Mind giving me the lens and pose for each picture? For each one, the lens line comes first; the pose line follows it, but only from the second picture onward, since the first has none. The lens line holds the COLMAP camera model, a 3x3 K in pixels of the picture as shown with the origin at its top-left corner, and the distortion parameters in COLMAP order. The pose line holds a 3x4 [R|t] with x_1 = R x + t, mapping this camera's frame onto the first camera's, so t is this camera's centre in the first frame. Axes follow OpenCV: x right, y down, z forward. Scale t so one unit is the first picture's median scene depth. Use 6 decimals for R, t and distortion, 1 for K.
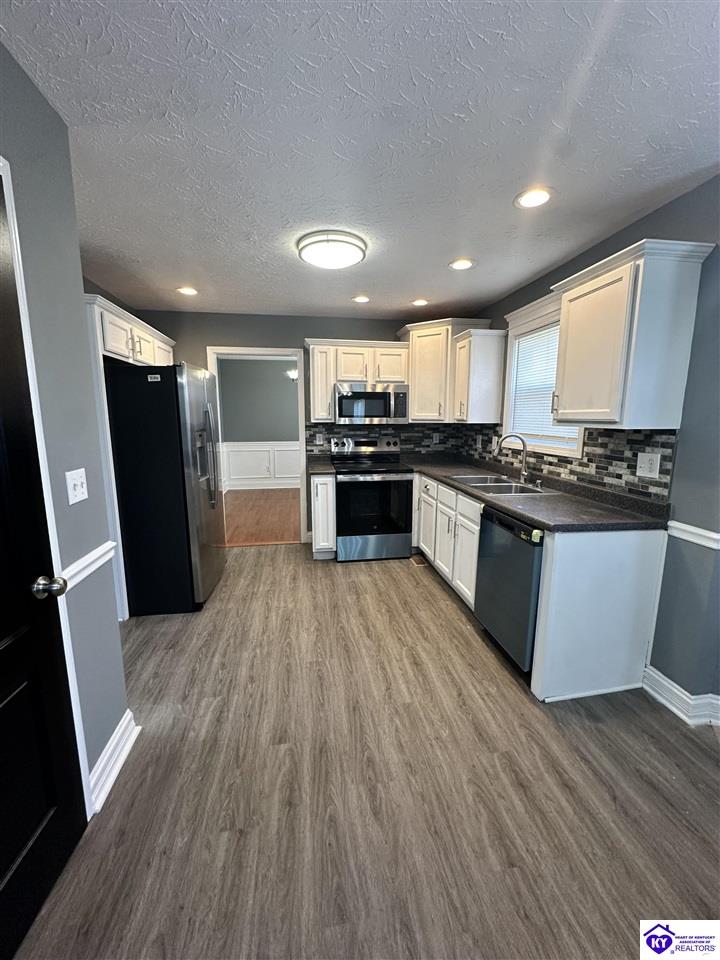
lens RADIAL K [[386.0, 0, 360.8], [0, 386.0, 481.3], [0, 0, 1]] dist [-0.006468, 0.001437]
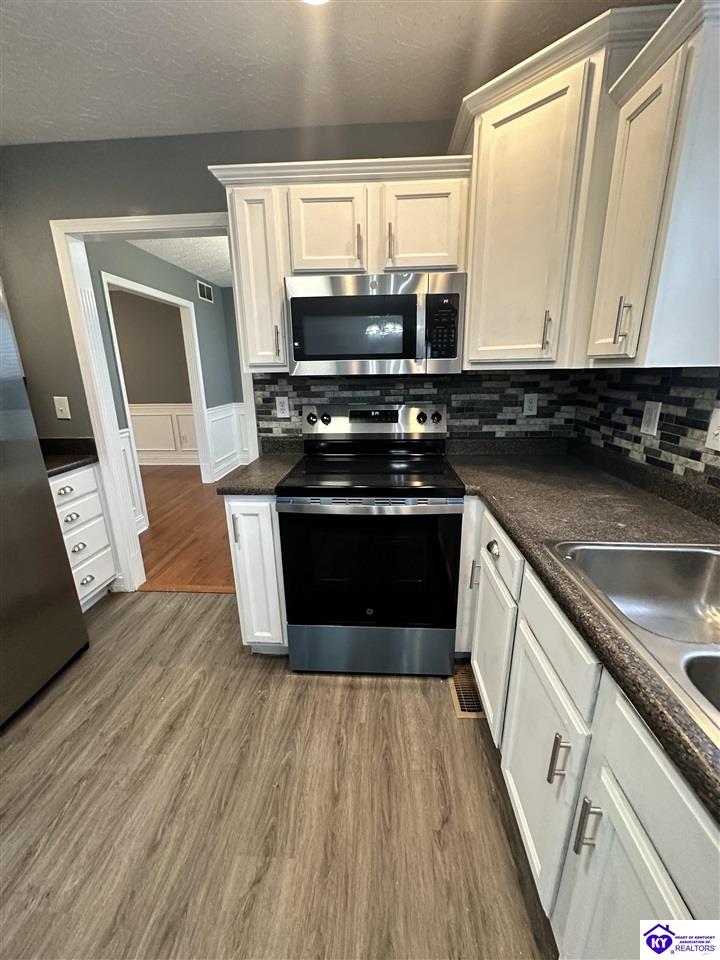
lens RADIAL K [[386.0, 0, 360.4], [0, 386.0, 479.1], [0, 0, 1]] dist [-0.006468, 0.001437]
pose [[0.975658, 0.044099, -0.214816, 0.112626], [-0.019610, 0.993192, 0.114827, -0.081832], [0.218418, -0.107820, 0.969881, 0.565050]]
